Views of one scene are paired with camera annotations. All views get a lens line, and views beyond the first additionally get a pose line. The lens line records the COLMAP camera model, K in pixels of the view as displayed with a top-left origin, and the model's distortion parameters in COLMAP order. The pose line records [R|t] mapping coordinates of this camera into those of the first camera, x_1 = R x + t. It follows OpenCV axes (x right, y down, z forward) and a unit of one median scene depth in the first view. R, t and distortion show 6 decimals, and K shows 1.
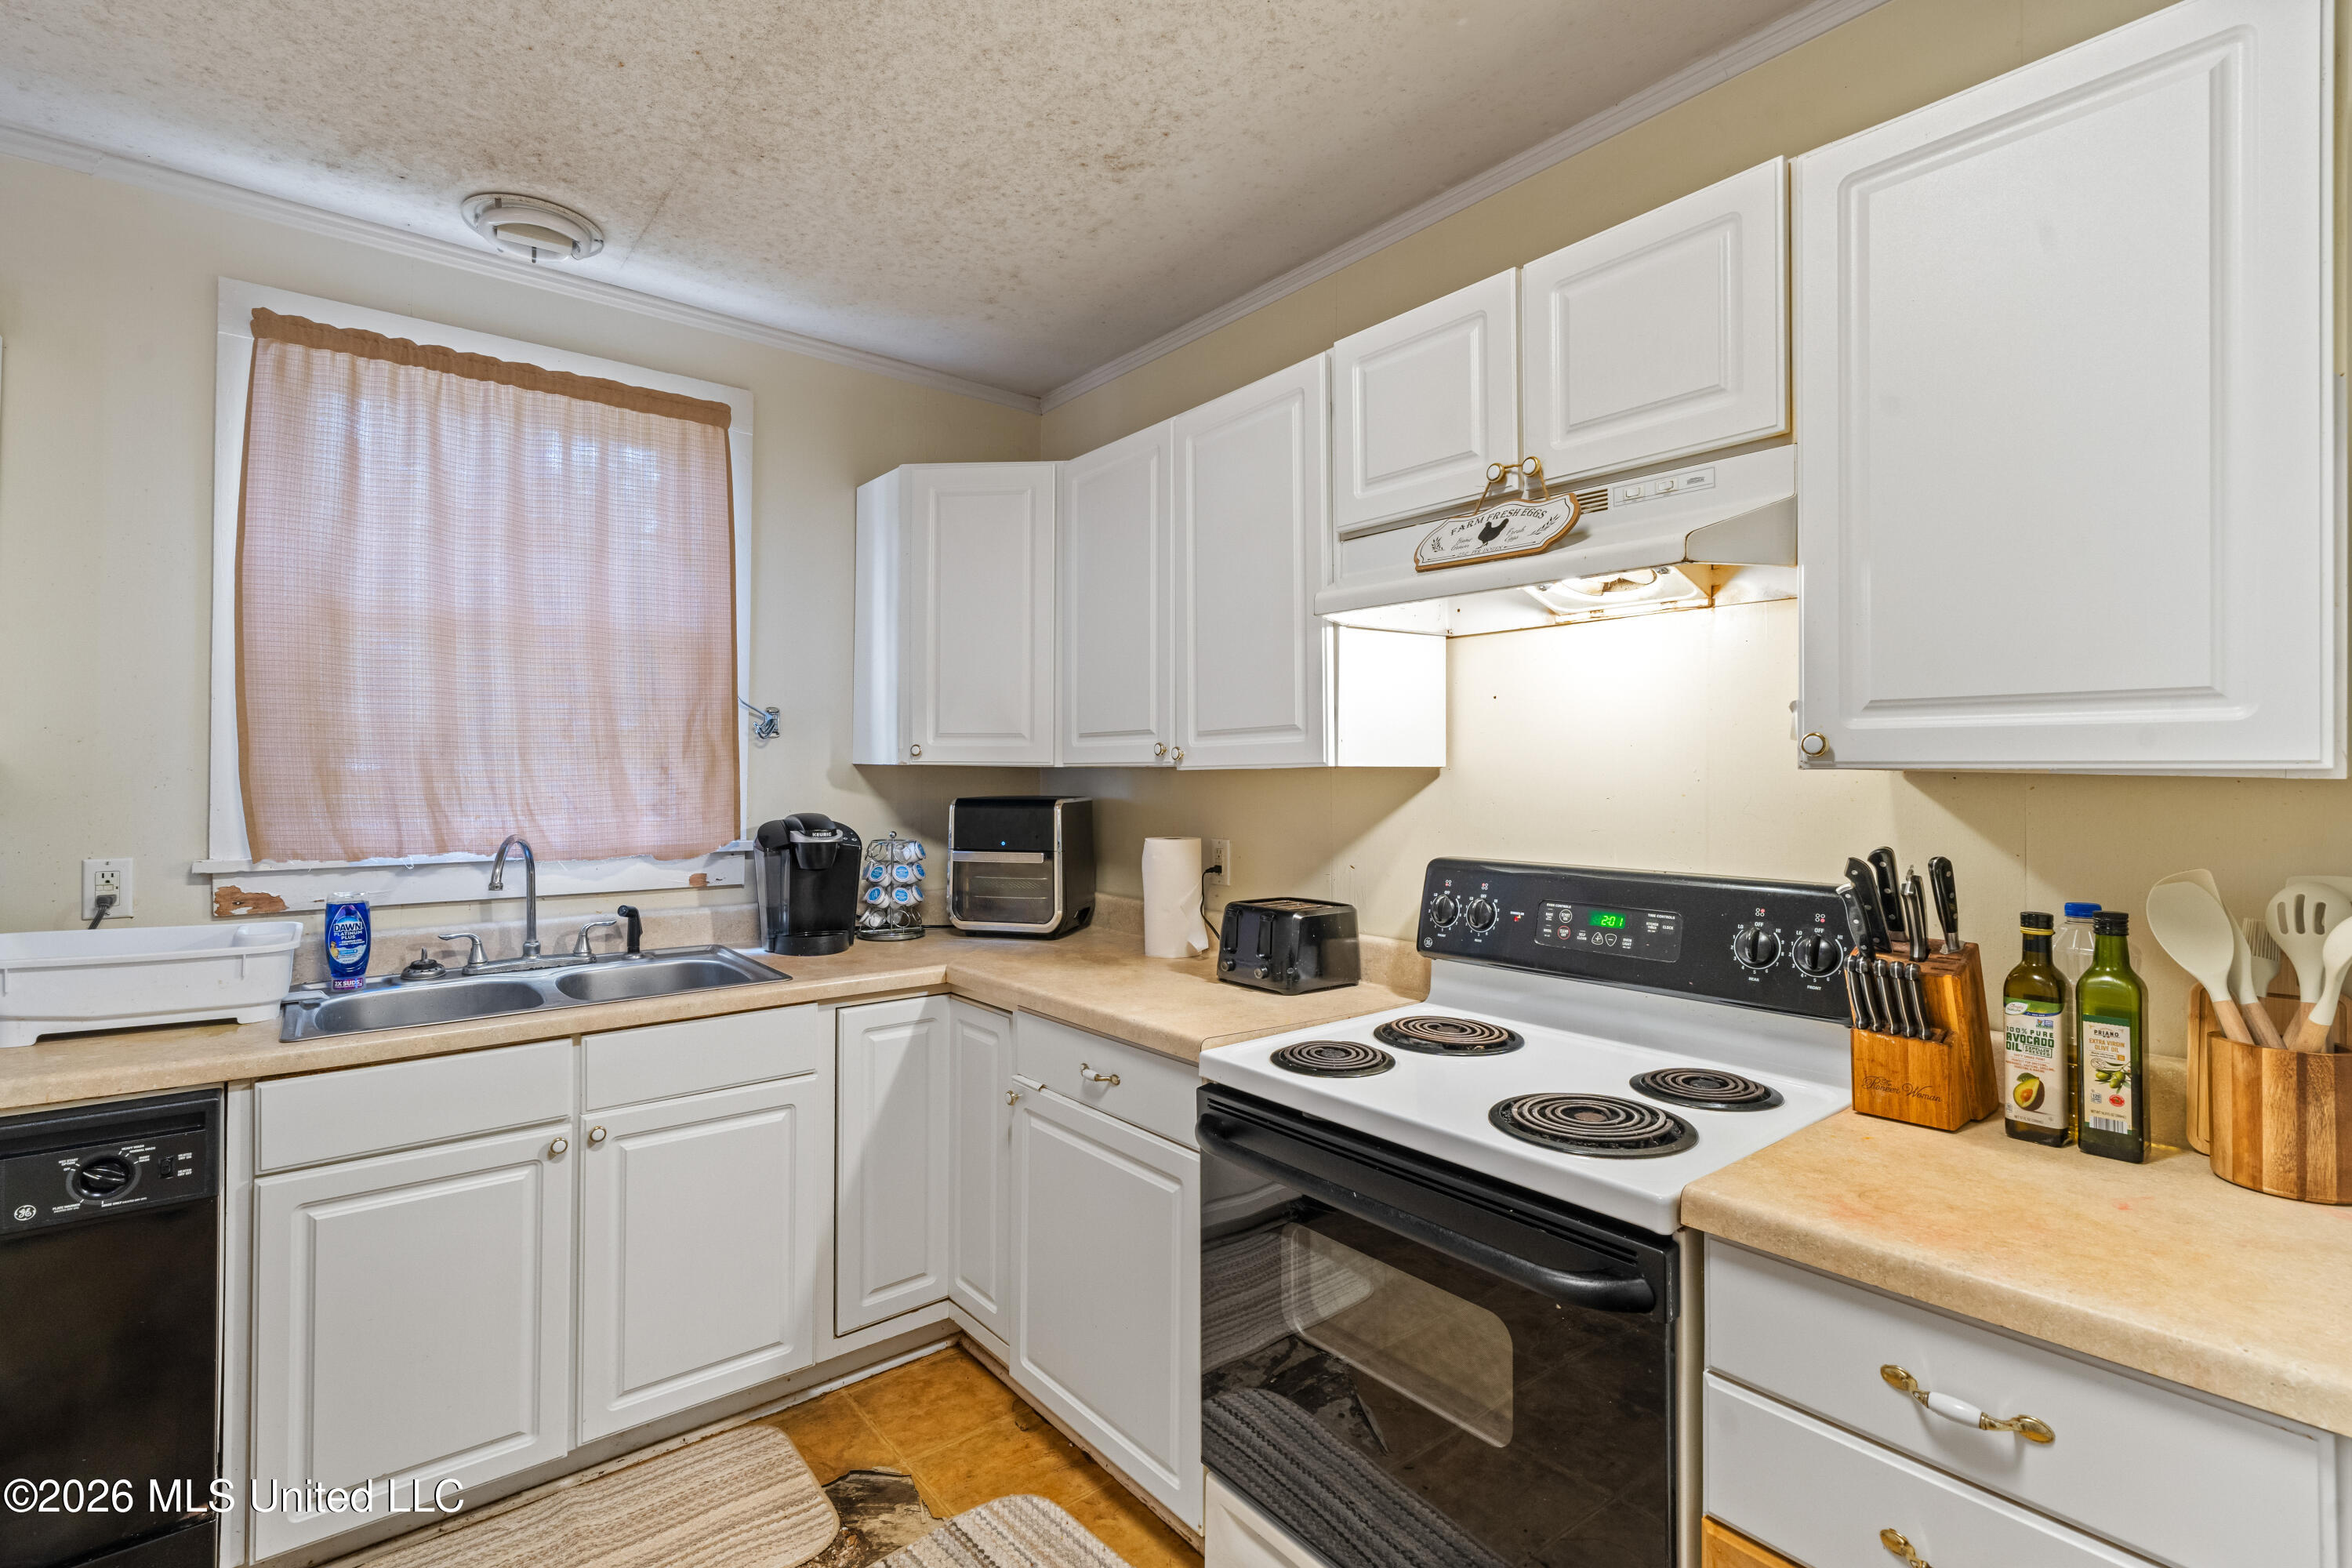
lens RADIAL K [[1069.1, 0, 1179.0], [0, 1069.1, 766.5], [0, 0, 1]] dist [-0.005401, 0.001842]
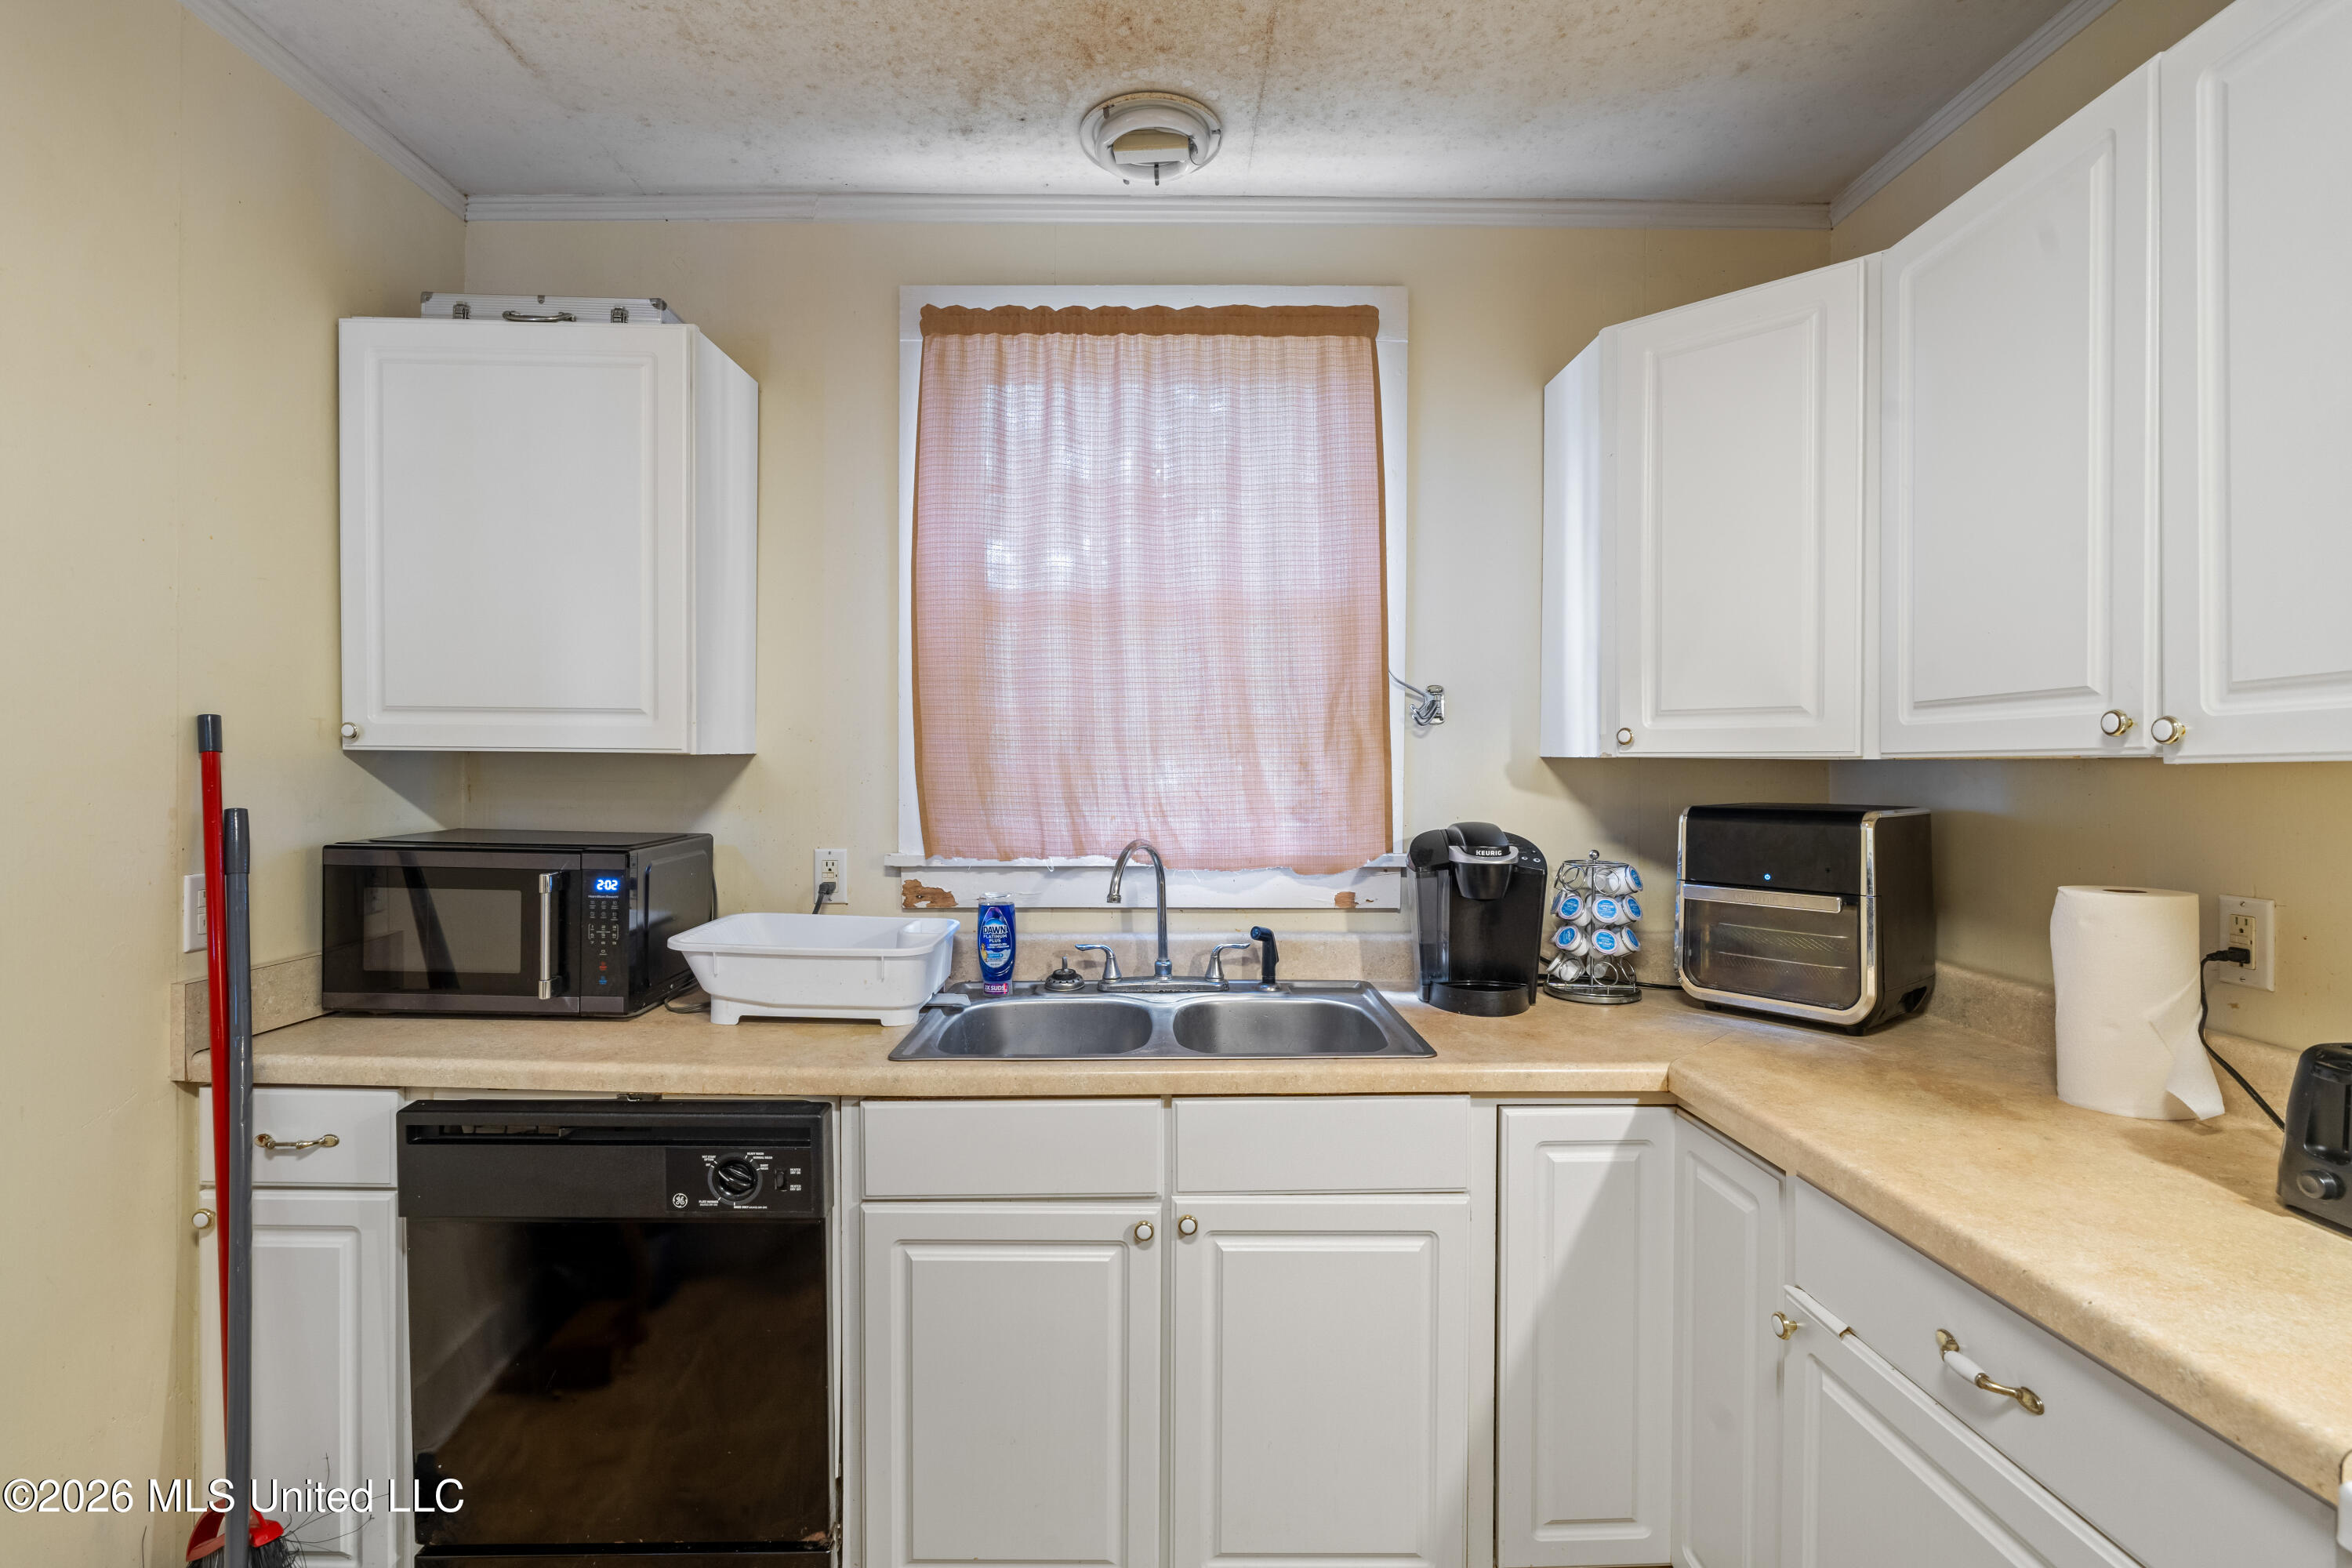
lens RADIAL K [[1069.1, 0, 1158.9], [0, 1069.1, 773.0], [0, 0, 1]] dist [-0.005401, 0.001842]
pose [[0.778345, 0.001941, -0.627834, -0.056043], [0.004621, 0.999950, 0.008819, 0.001316], [0.627820, -0.009765, 0.778298, 0.327470]]
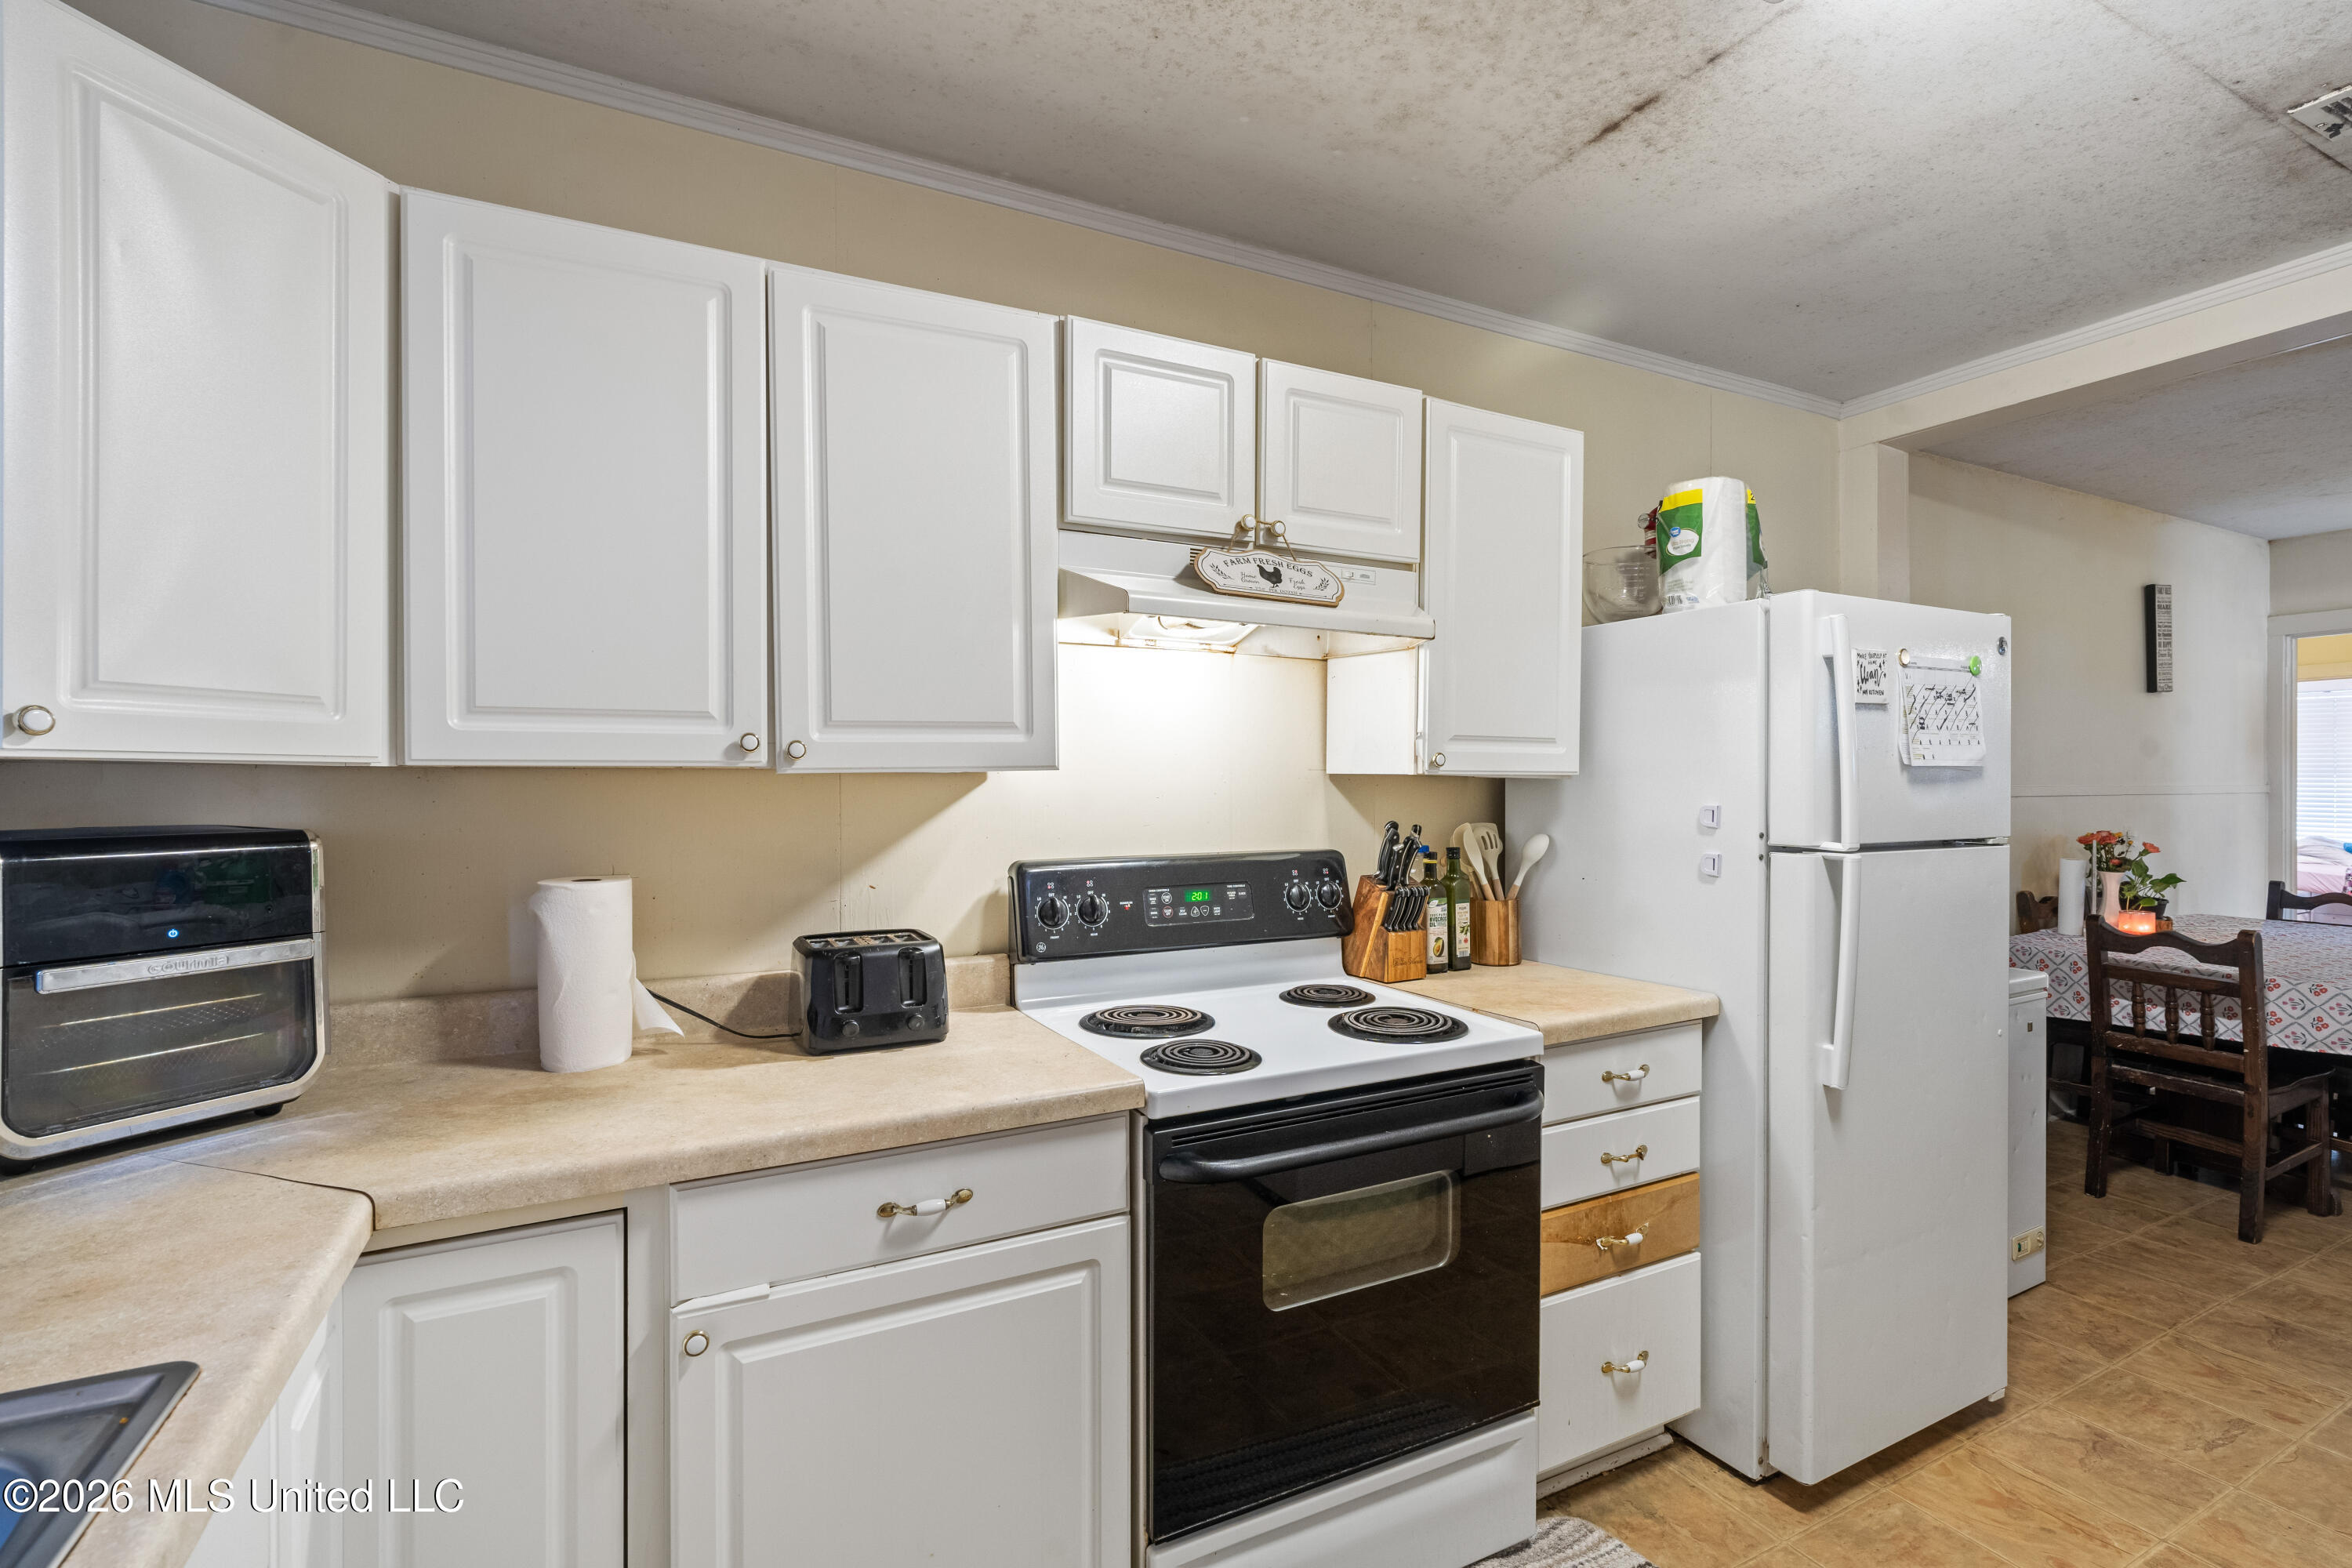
lens RADIAL K [[1069.1, 0, 1177.9], [0, 1069.1, 783.6], [0, 0, 1]] dist [-0.005401, 0.001842]
pose [[0.198939, -0.009744, 0.979963, -0.649551], [-0.007929, 0.999902, 0.011552, -0.000028], [-0.979980, -0.010069, 0.198842, 0.619375]]
